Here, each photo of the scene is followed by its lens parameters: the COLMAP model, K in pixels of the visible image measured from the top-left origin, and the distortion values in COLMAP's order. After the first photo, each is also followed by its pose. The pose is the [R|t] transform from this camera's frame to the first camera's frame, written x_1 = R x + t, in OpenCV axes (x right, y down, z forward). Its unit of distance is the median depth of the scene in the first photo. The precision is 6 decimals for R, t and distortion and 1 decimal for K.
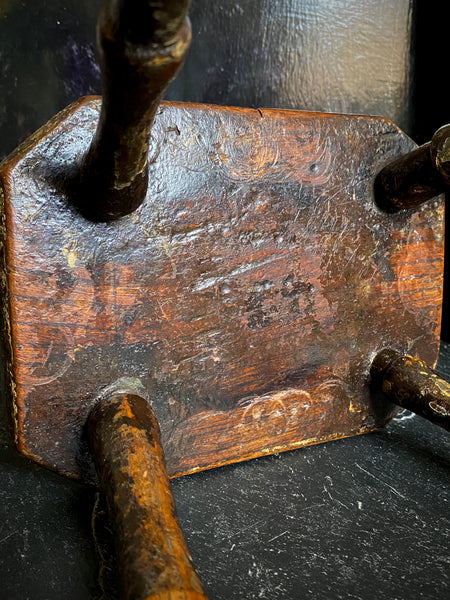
lens RADIAL K [[651.9, 0, 225.0], [0, 651.9, 300.0], [0, 0, 1]] dist [0.128128, -0.403821]
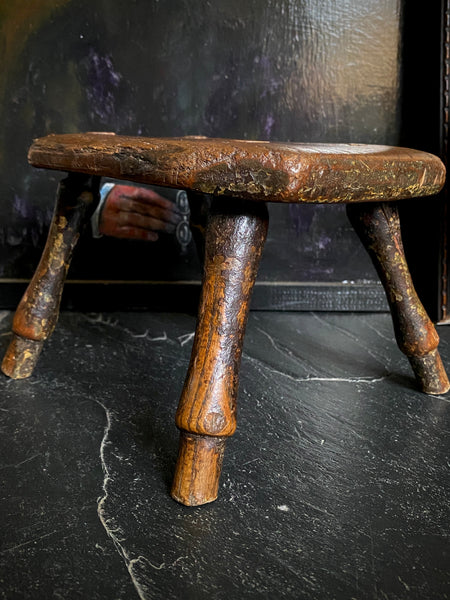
lens RADIAL K [[651.9, 0, 225.0], [0, 651.9, 300.0], [0, 0, 1]] dist [0.128128, -0.403821]
pose [[0.999118, 0.006597, -0.041460, 0.043380], [-0.006632, 0.999978, -0.000710, 0.030981], [0.041455, 0.000985, 0.999140, -0.121368]]
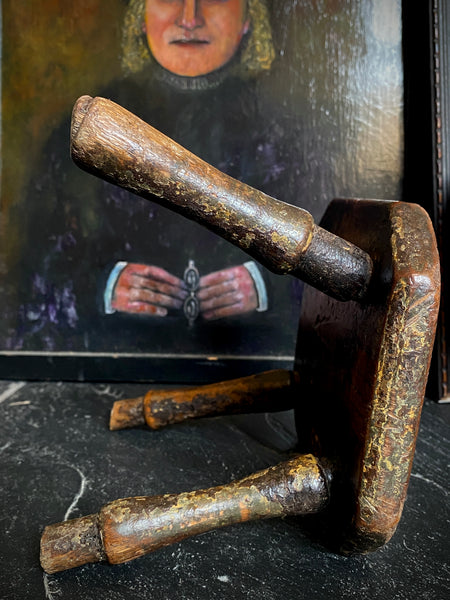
lens RADIAL K [[651.9, 0, 225.0], [0, 651.9, 300.0], [0, 0, 1]] dist [0.128128, -0.403821]
pose [[0.990413, 0.005042, -0.138045, 0.153034], [-0.020946, 0.993260, -0.114002, 0.032447], [0.136540, 0.115801, 0.983843, -0.149344]]
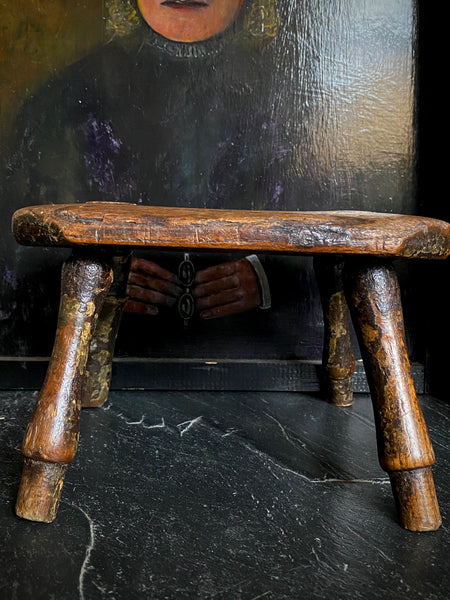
lens RADIAL K [[651.9, 0, 225.0], [0, 651.9, 300.0], [0, 0, 1]] dist [0.128128, -0.403821]
pose [[0.998696, 0.006046, -0.050688, 0.039940], [-0.010806, 0.995498, -0.094163, 0.000521], [0.049890, 0.094588, 0.994266, -0.029067]]
